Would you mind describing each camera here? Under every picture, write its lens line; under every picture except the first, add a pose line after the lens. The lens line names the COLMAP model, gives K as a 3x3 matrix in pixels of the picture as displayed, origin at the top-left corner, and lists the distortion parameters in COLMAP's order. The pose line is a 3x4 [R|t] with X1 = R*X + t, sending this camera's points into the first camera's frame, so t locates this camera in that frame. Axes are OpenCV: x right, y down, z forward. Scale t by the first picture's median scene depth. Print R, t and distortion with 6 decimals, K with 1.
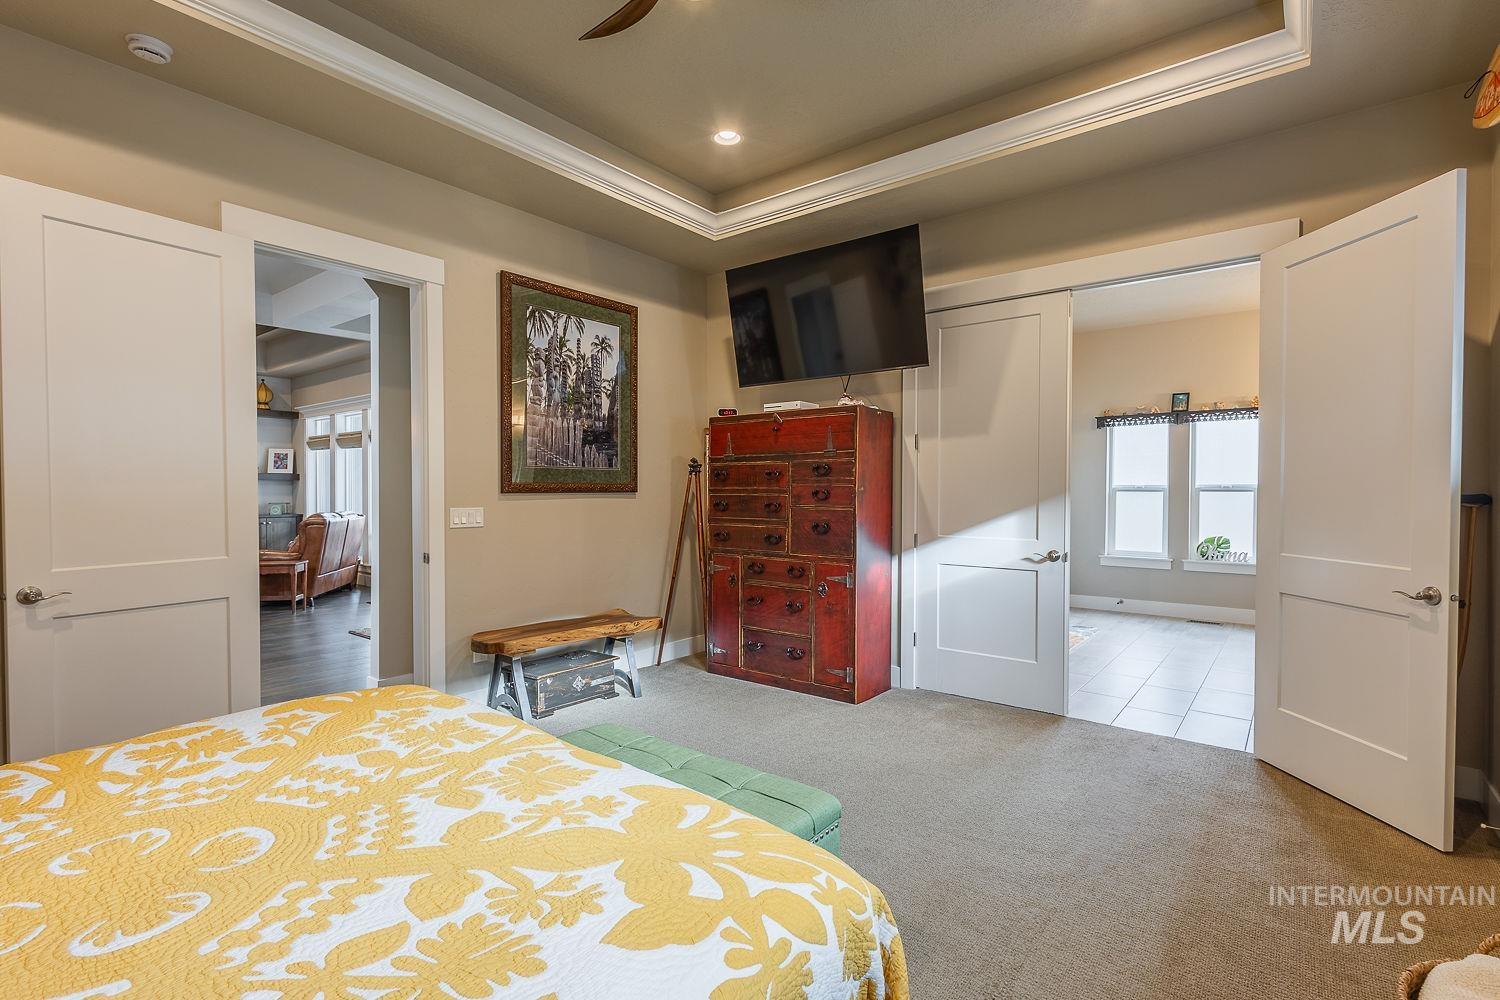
lens RADIAL K [[703.5, 0, 750.0], [0, 703.5, 500.0], [0, 0, 1]] dist [0.002308, 0.000067]
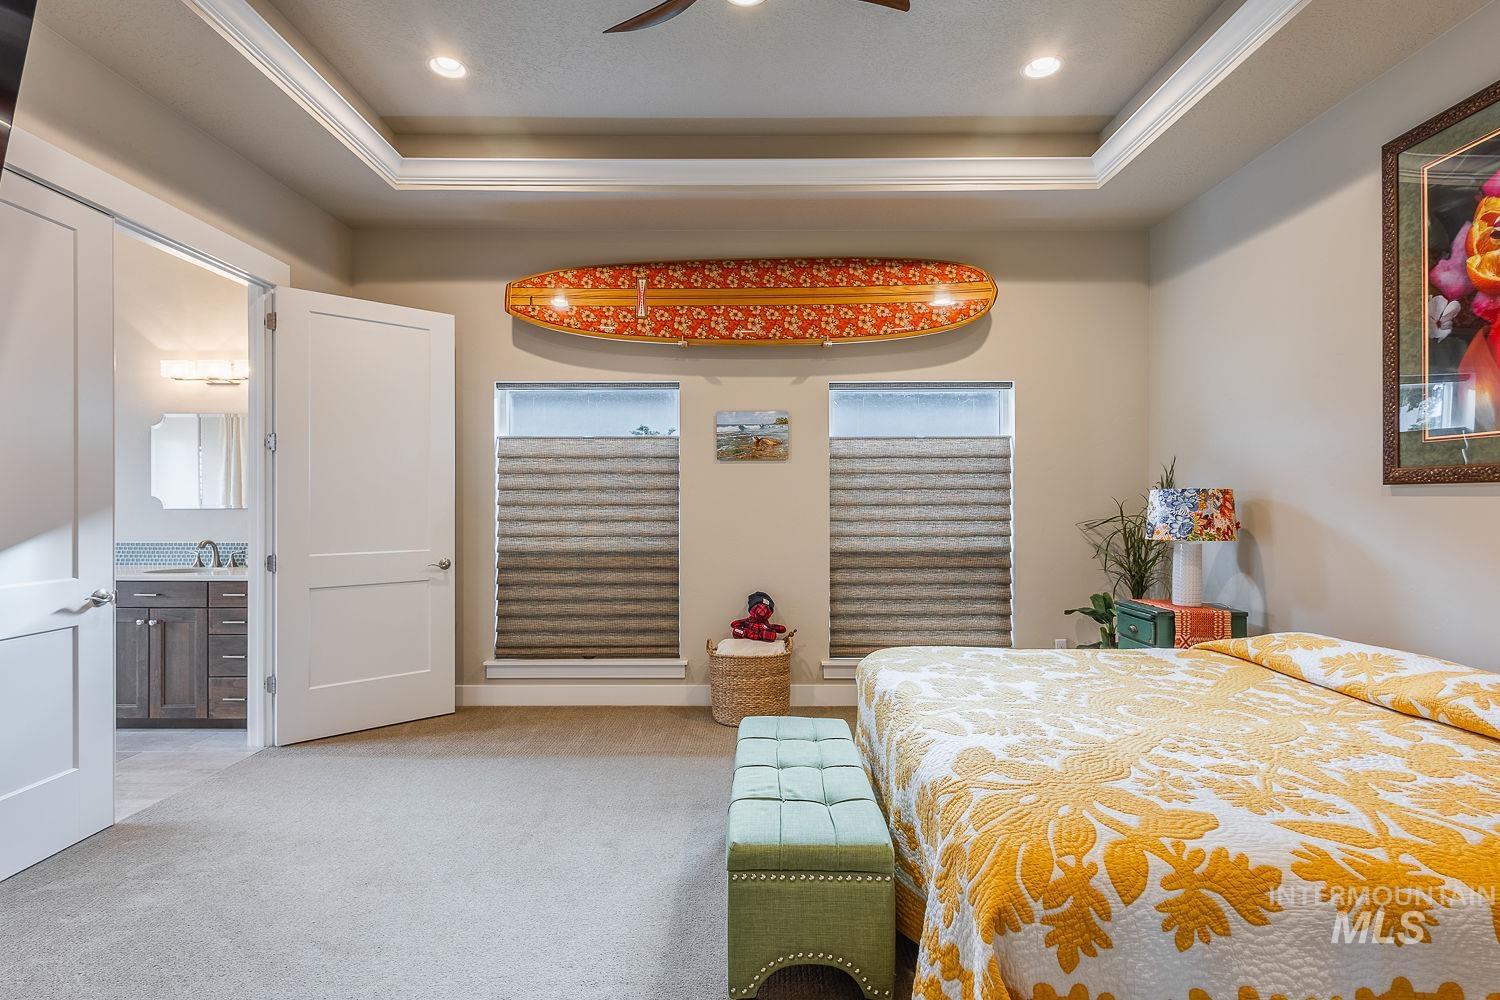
lens RADIAL K [[694.5, 0, 750.0], [0, 694.5, 500.0], [0, 0, 1]] dist [0.001092, -0.000097]
pose [[-0.622732, 0.000714, 0.782435, -1.004999], [0.012882, 0.999873, 0.009341, -0.028465], [-0.782329, 0.015896, -0.622662, 1.906035]]
